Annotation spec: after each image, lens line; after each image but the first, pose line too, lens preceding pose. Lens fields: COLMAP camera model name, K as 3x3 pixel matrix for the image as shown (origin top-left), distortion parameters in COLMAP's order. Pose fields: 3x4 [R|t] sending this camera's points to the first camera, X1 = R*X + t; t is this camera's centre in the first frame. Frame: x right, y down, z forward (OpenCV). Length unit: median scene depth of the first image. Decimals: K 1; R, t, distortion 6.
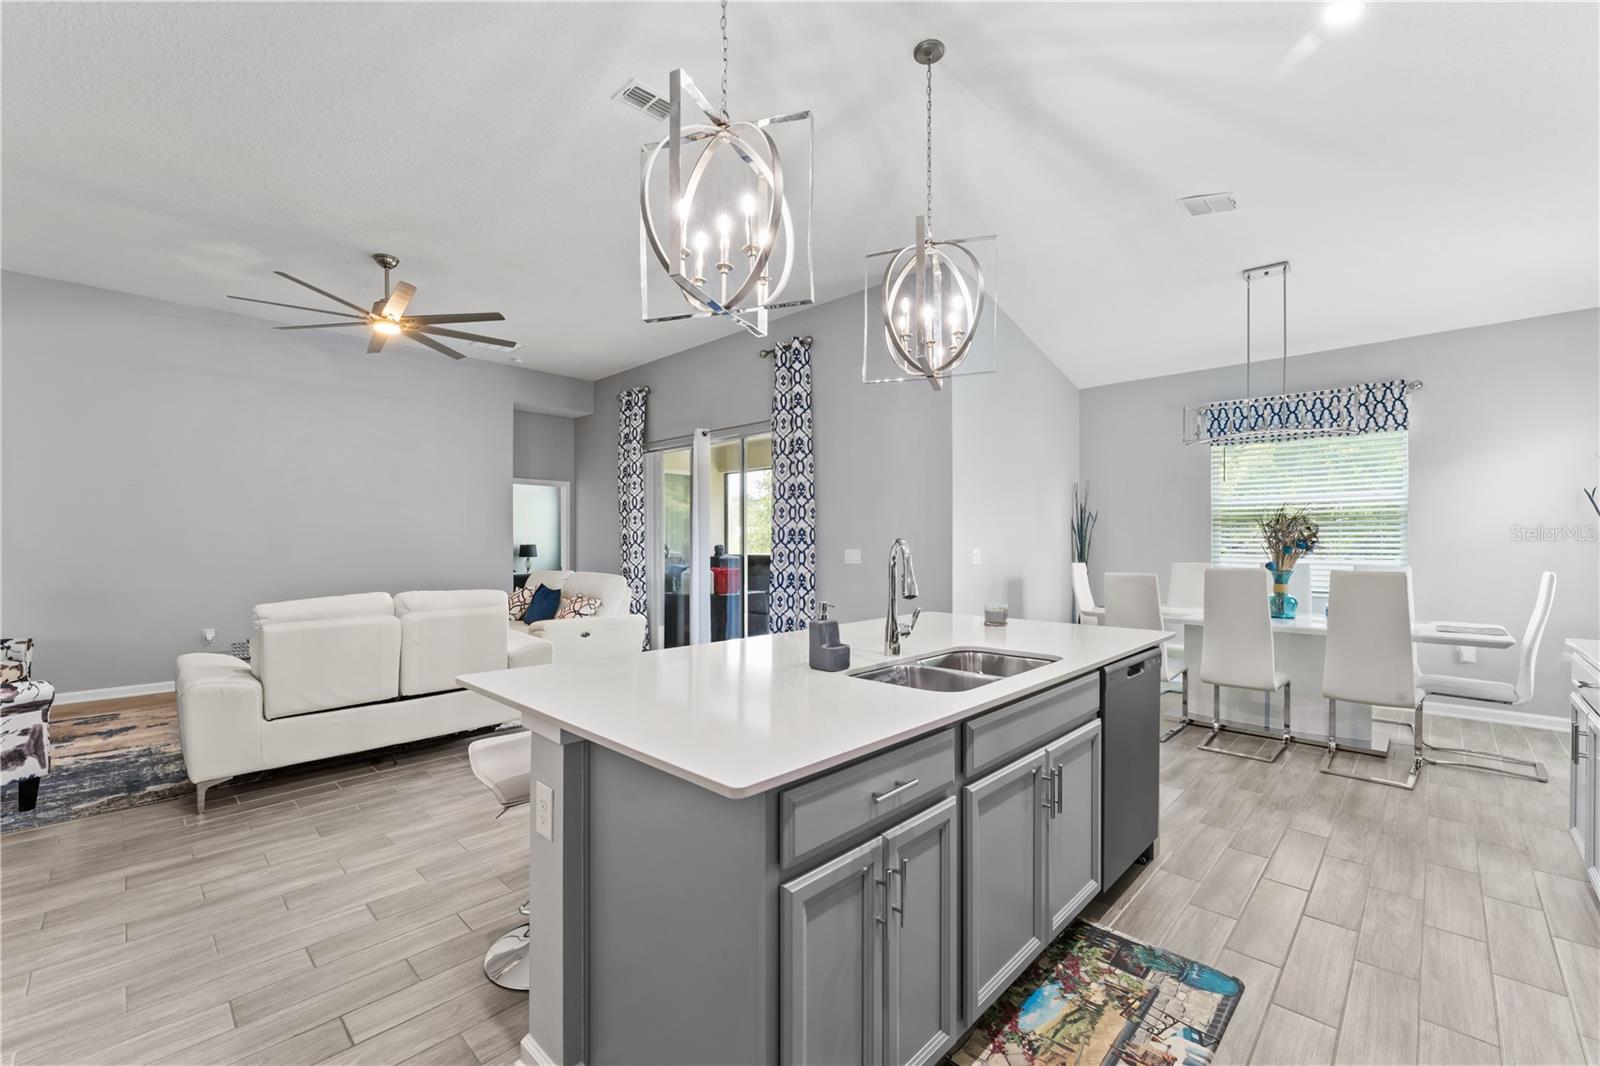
lens RADIAL K [[682.5, 0, 800.0], [0, 682.5, 533.0], [0, 0, 1]] dist [-0.008410, -0.000049]
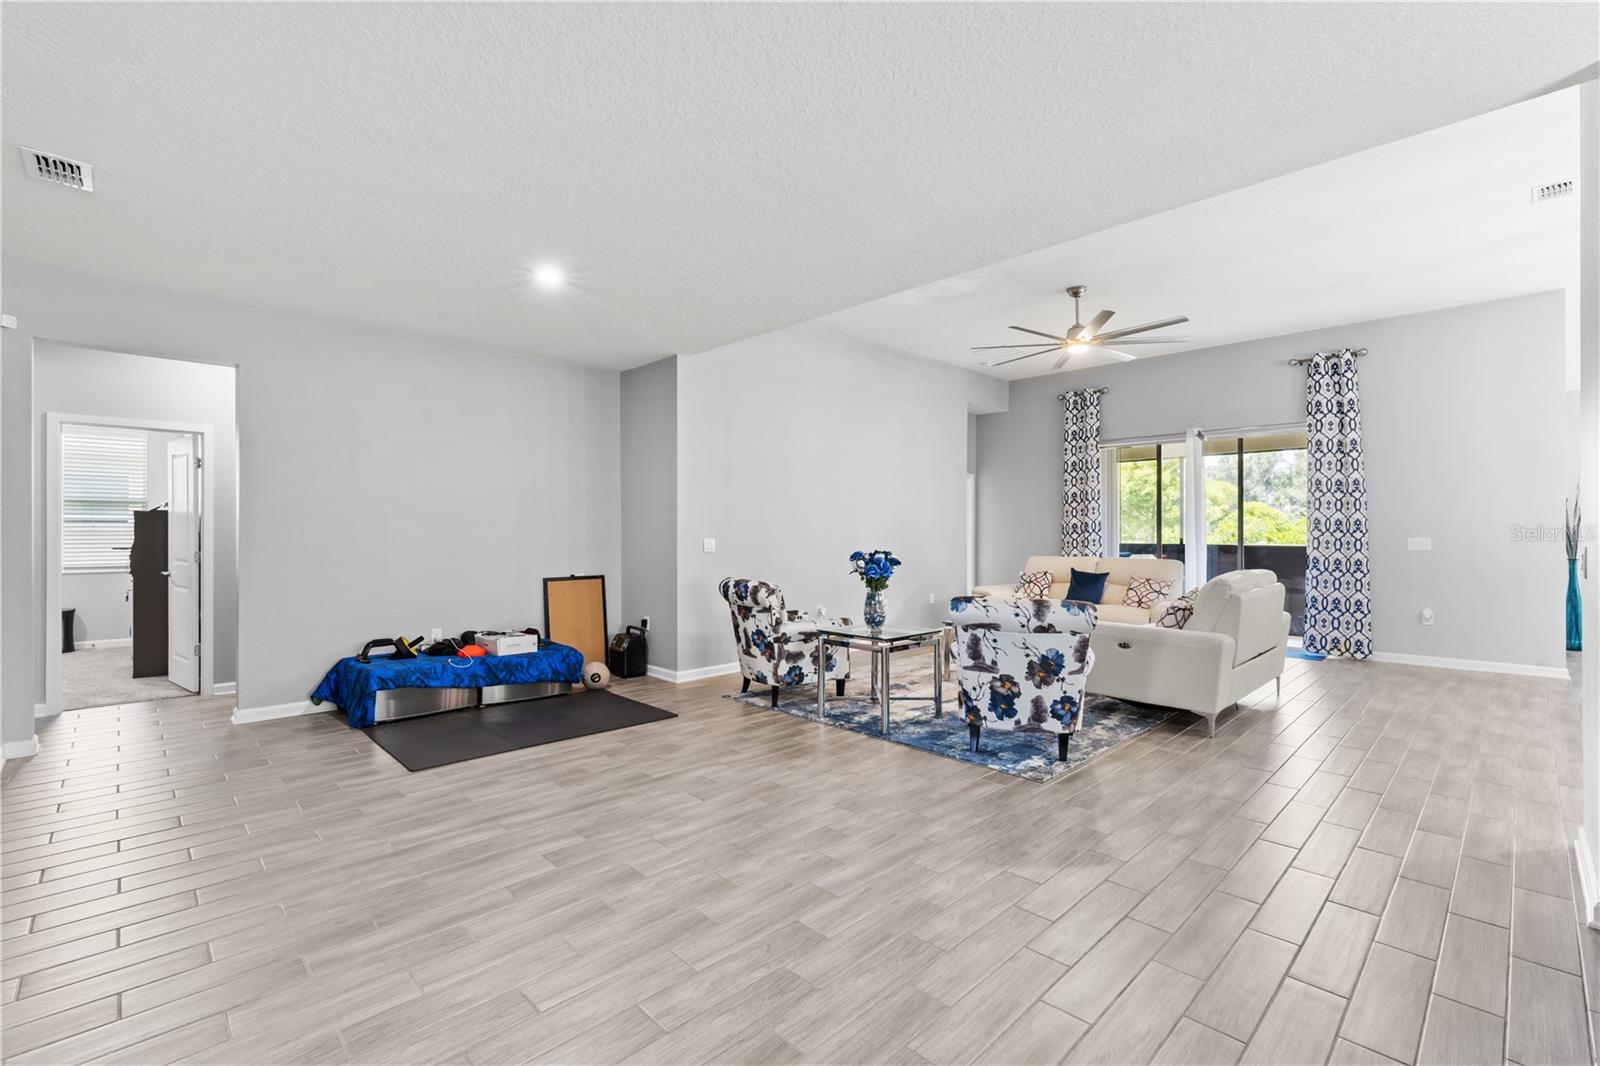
lens RADIAL K [[694.3, 0, 800.0], [0, 694.3, 533.0], [0, 0, 1]] dist [-0.002279, -0.000248]
pose [[0.999422, -0.000654, -0.033989, -0.878536], [0.001120, 0.999905, 0.013713, 0.001880], [0.033977, -0.013743, 0.999328, -0.189667]]
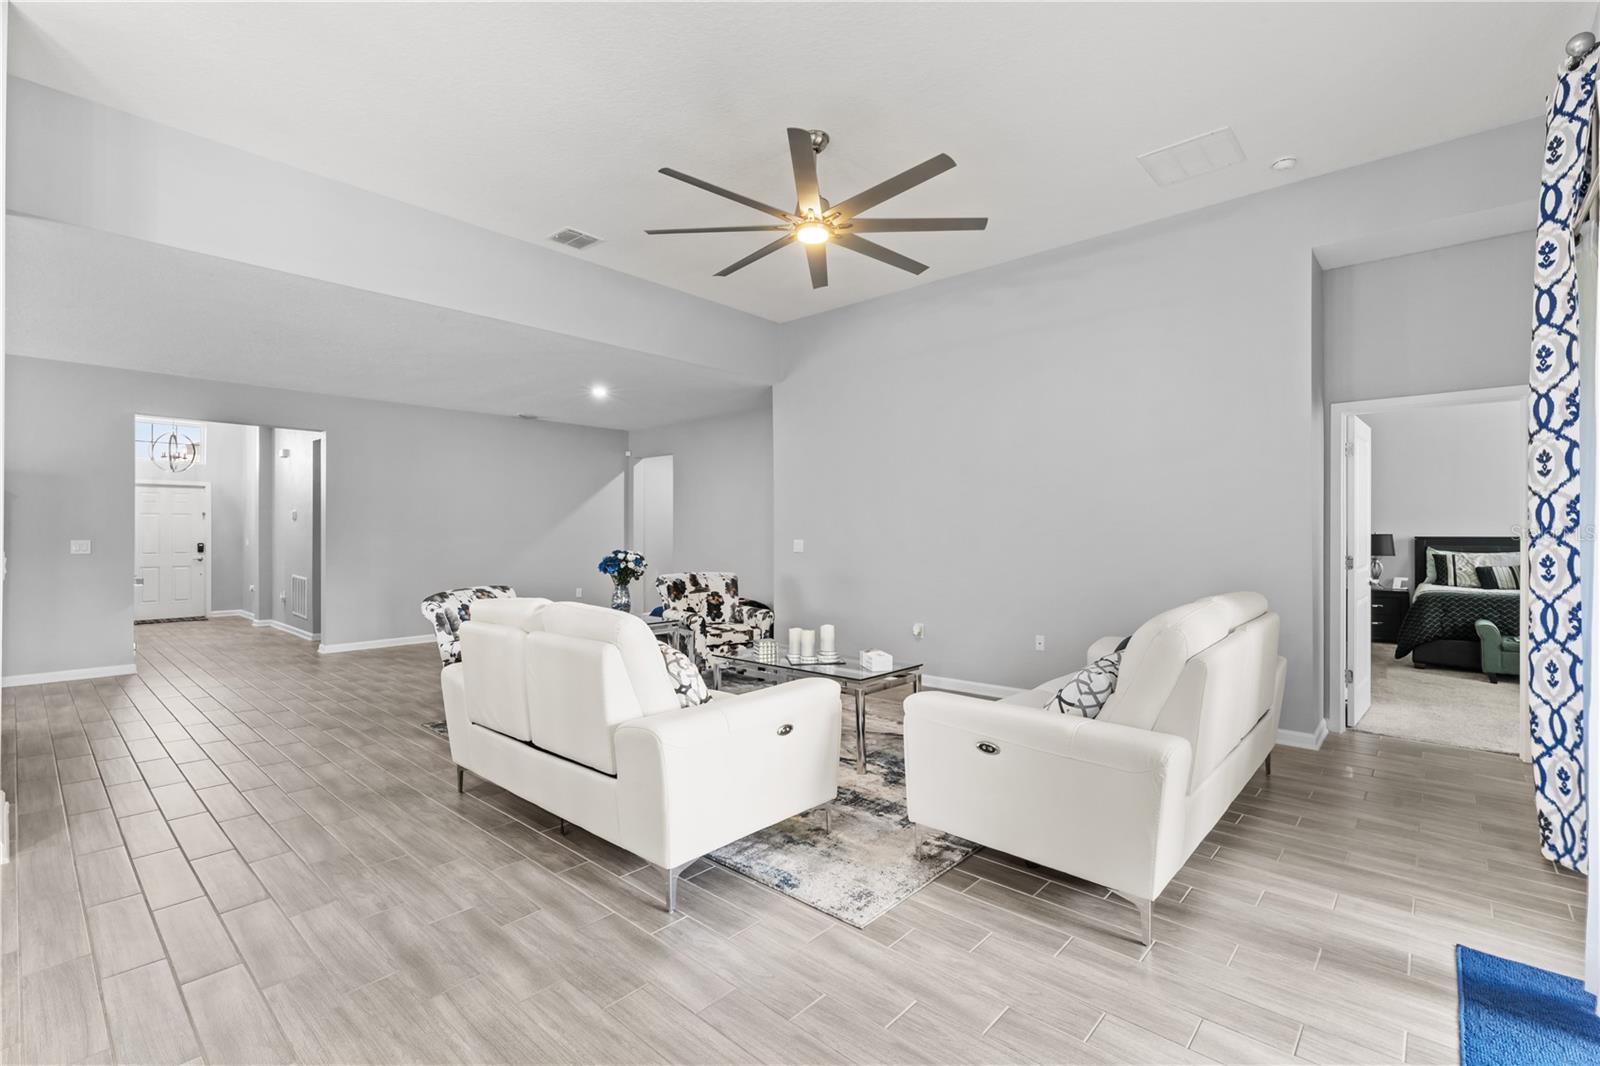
lens RADIAL K [[700.7, 0, 800.0], [0, 700.7, 533.0], [0, 0, 1]] dist [-0.026018, 0.000047]
pose [[0.035393, 0.000317, -0.999373, 0.110314], [0.017192, 0.999852, 0.000926, 0.011115], [0.999226, -0.017214, 0.035382, 0.808325]]
